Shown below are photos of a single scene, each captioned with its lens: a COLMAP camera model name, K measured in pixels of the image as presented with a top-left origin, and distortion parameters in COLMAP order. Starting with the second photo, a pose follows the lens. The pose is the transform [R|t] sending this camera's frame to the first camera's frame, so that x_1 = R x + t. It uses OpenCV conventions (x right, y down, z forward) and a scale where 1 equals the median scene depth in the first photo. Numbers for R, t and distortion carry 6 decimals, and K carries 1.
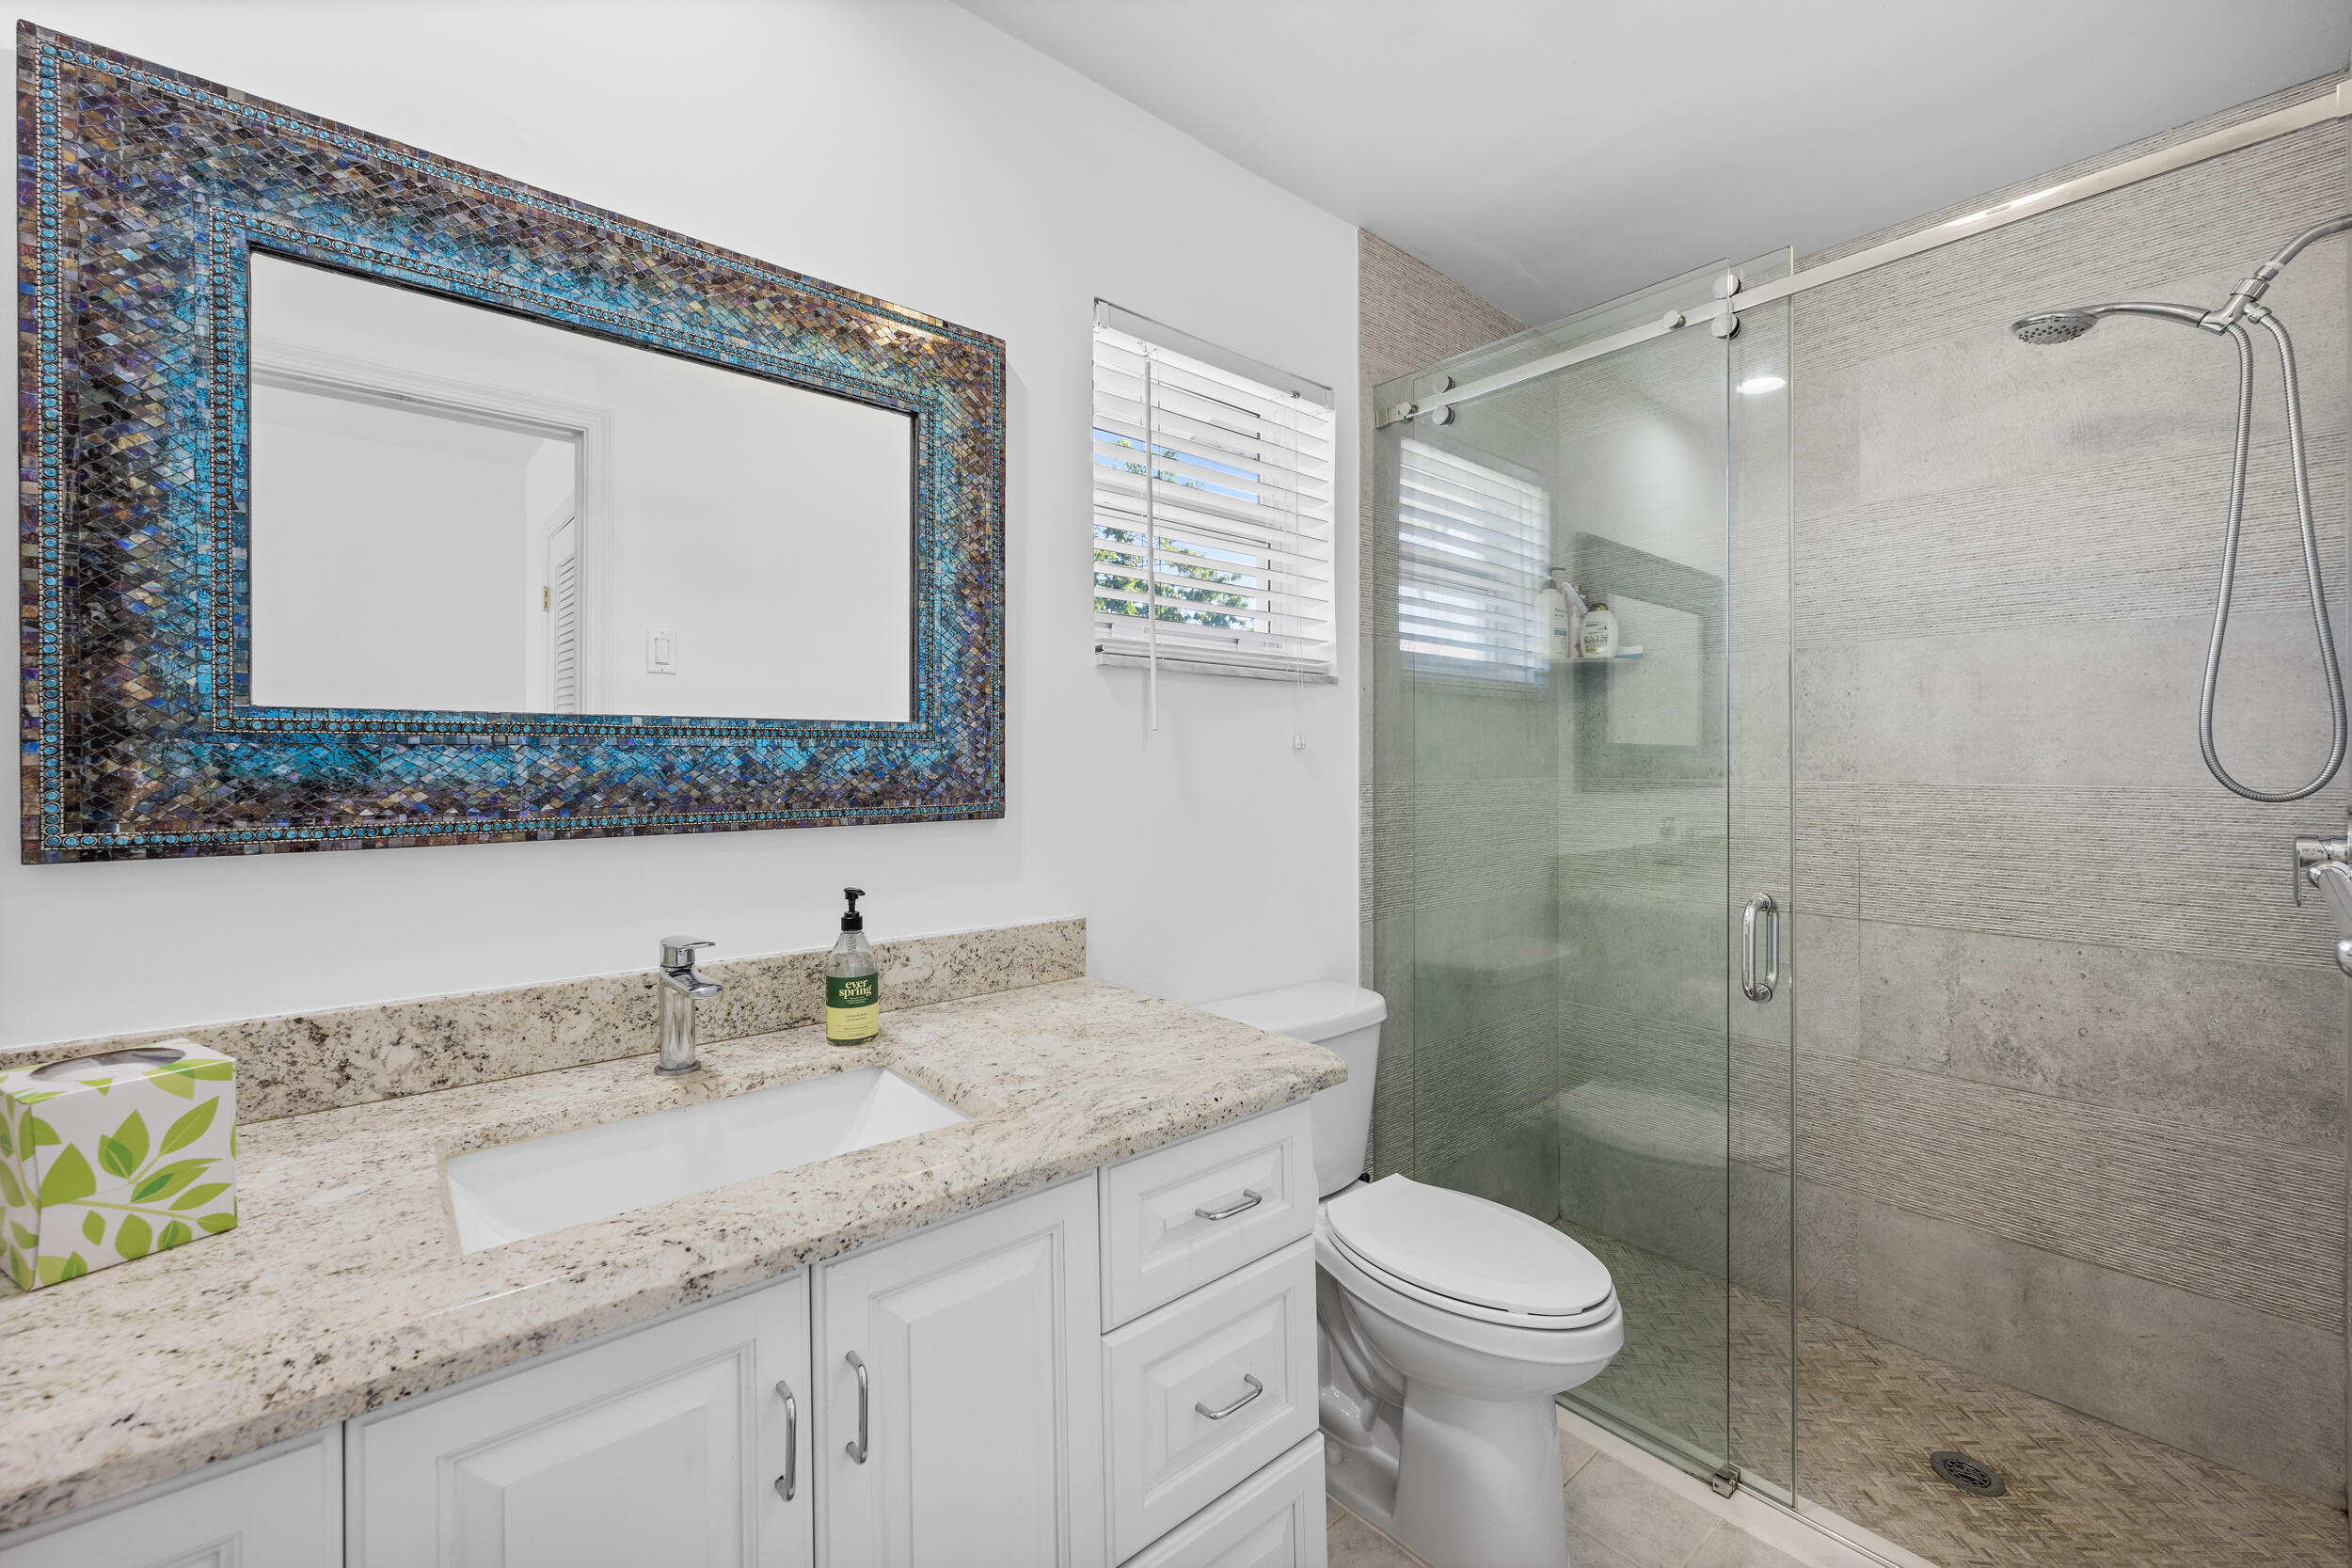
lens RADIAL K [[959.2, 0, 1176.7], [0, 959.2, 777.4], [0, 0, 1]] dist [-0.000362, 0.000304]
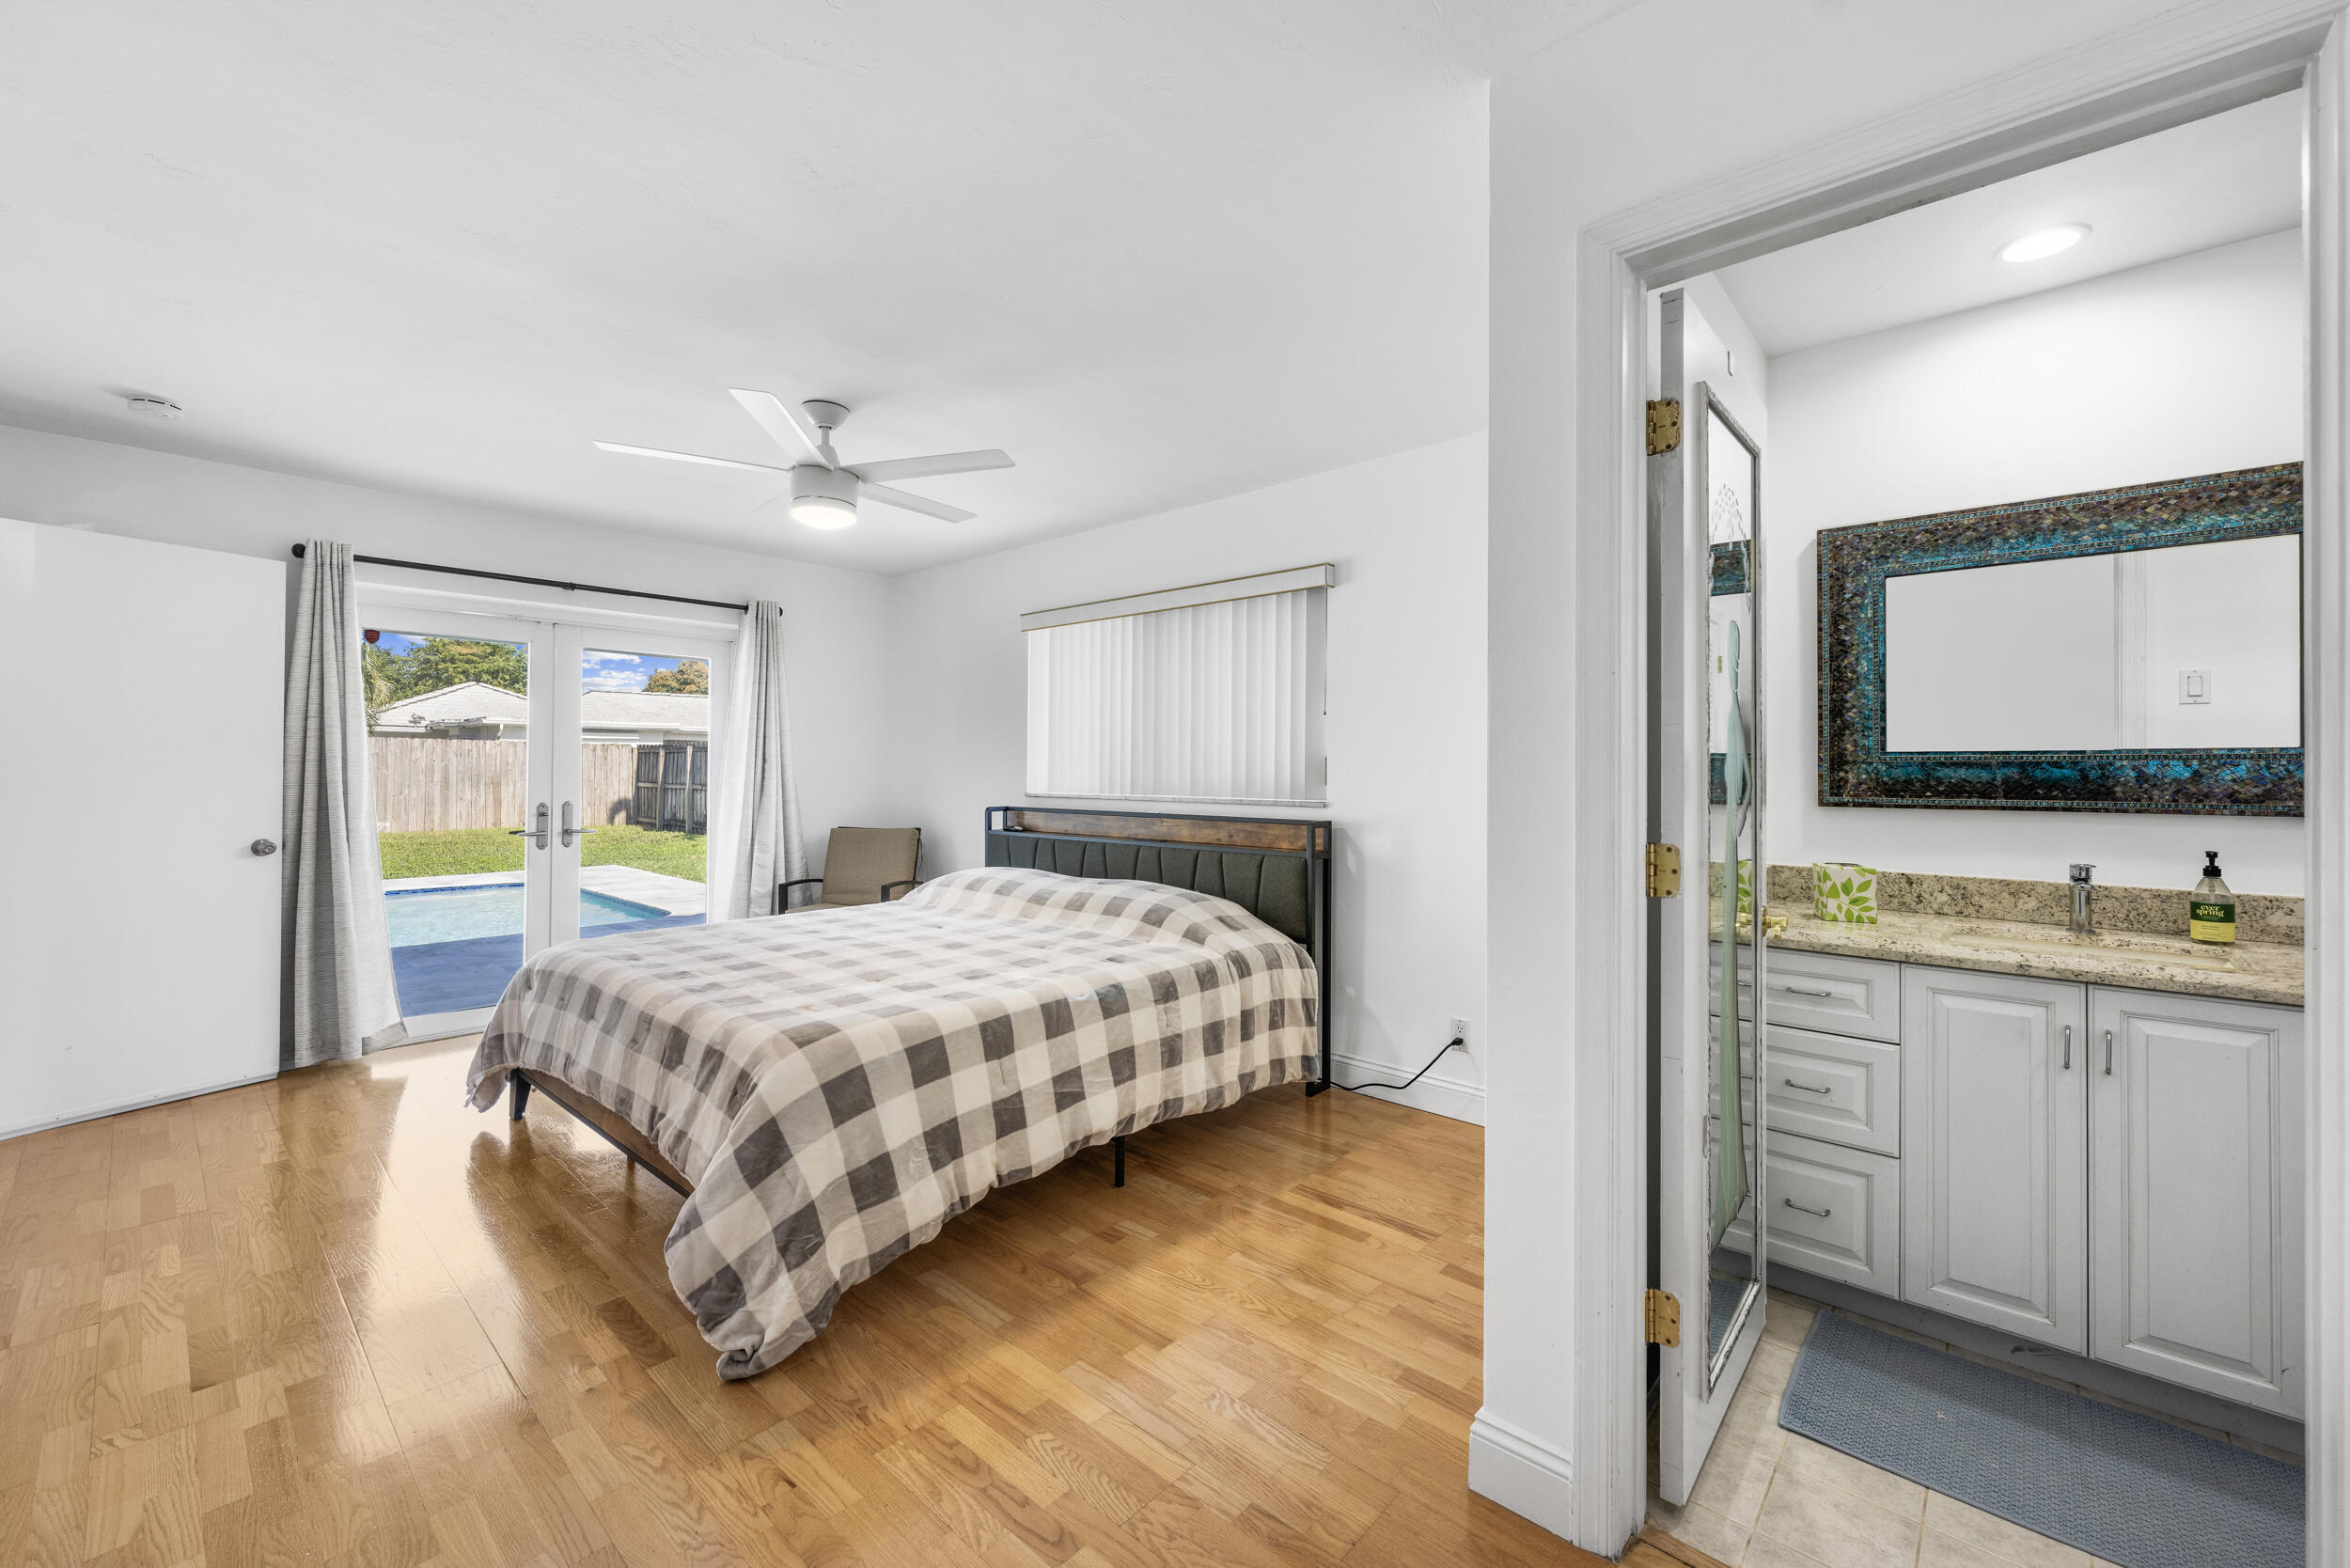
lens RADIAL K [[952.7, 0, 1164.8], [0, 952.7, 747.3], [0, 0, 1]] dist [-0.001325, -0.000055]
pose [[0.109713, -0.017675, -0.993806, 1.231363], [-0.013517, 0.999723, -0.019272, -0.008593], [0.993871, 0.015548, 0.109444, -1.091500]]
